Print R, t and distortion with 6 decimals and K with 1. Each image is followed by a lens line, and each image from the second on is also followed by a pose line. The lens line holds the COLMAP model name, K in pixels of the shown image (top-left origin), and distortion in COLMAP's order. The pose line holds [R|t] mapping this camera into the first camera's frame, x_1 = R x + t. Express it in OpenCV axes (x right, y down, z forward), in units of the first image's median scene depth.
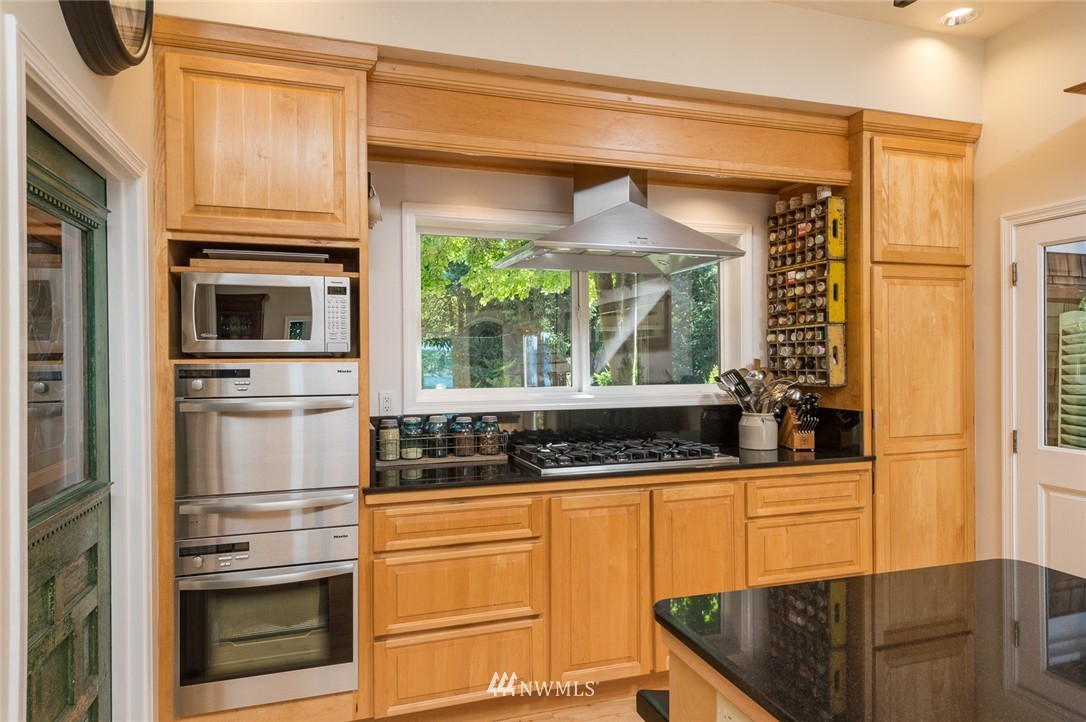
lens RADIAL K [[693.7, 0, 543.0], [0, 693.7, 361.0], [0, 0, 1]] dist [0.001434, -0.000484]
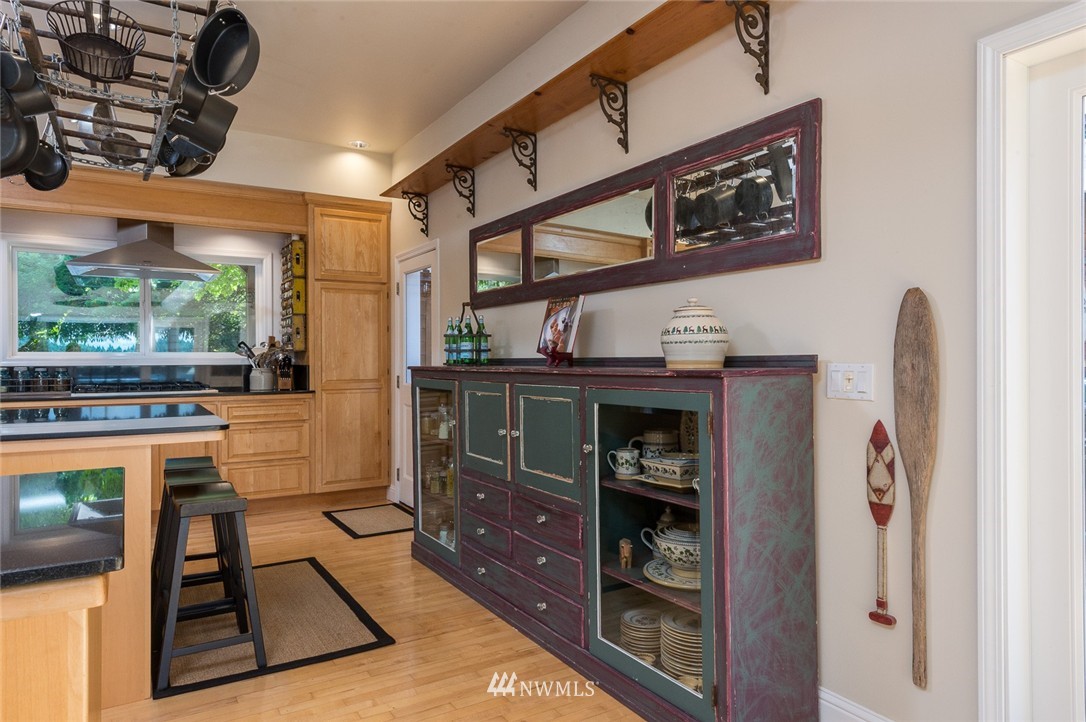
lens RADIAL K [[693.0, 0, 543.0], [0, 693.0, 361.0], [0, 0, 1]] dist [0.052543, -0.000481]
pose [[0.975071, 0.005153, 0.221833, 0.634401], [-0.005041, 0.999987, -0.001072, 0.060087], [-0.221835, -0.000073, 0.975084, -0.818767]]
